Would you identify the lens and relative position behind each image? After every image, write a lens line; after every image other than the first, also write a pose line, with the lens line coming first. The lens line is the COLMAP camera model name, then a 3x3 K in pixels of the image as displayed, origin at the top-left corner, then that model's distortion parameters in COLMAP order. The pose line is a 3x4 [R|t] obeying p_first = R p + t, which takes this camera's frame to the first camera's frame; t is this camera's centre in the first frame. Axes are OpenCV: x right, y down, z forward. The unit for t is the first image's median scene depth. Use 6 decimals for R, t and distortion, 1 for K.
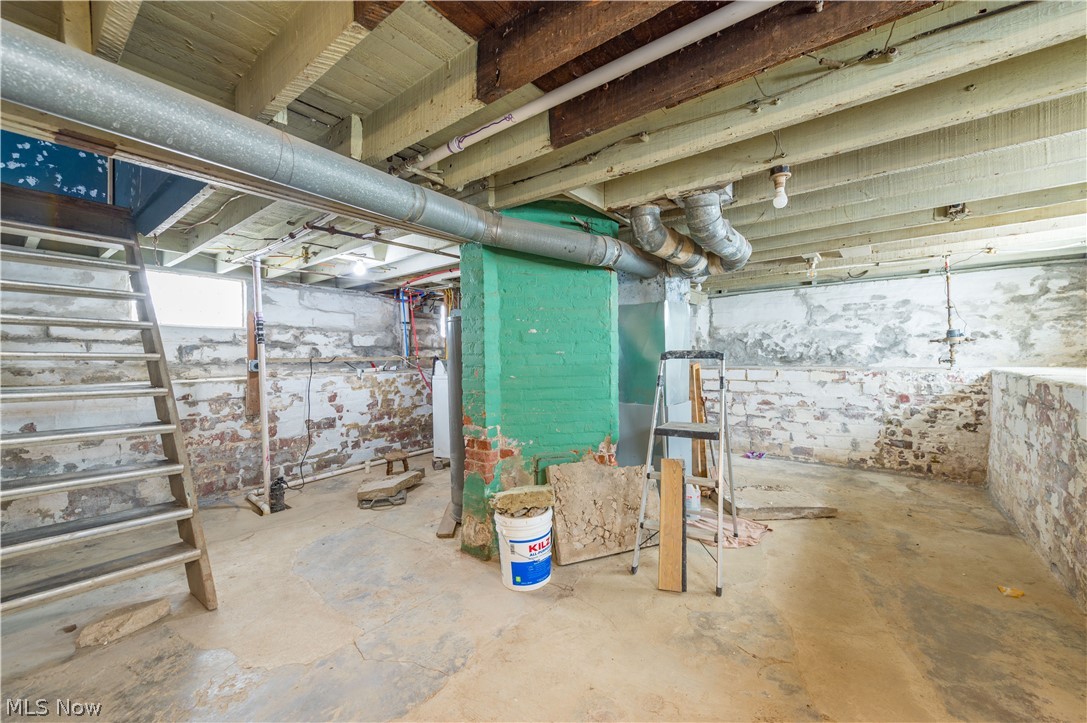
lens RADIAL K [[425.7, 0, 558.3], [0, 425.7, 360.6], [0, 0, 1]] dist [0.017608, -0.005765]
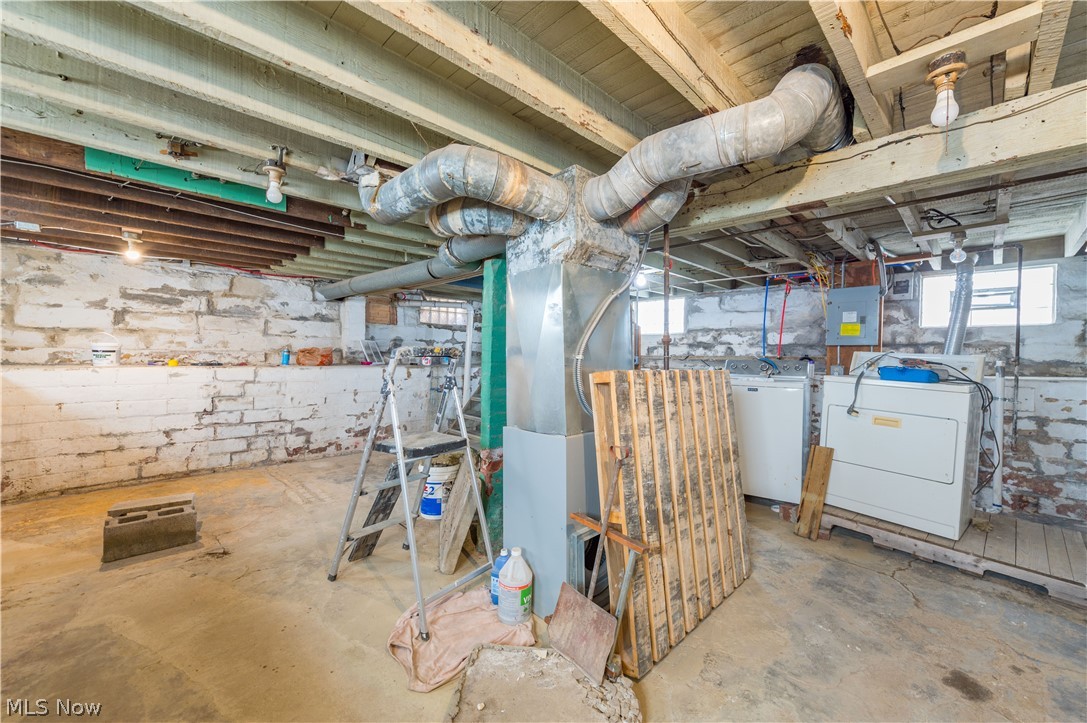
lens RADIAL K [[425.7, 0, 558.3], [0, 425.7, 360.6], [0, 0, 1]] dist [0.017608, -0.005765]
pose [[-0.127321, 0.020758, -0.991644, 0.569743], [-0.020243, 0.999518, 0.023522, -0.012335], [0.991655, 0.023069, -0.126839, 0.711789]]
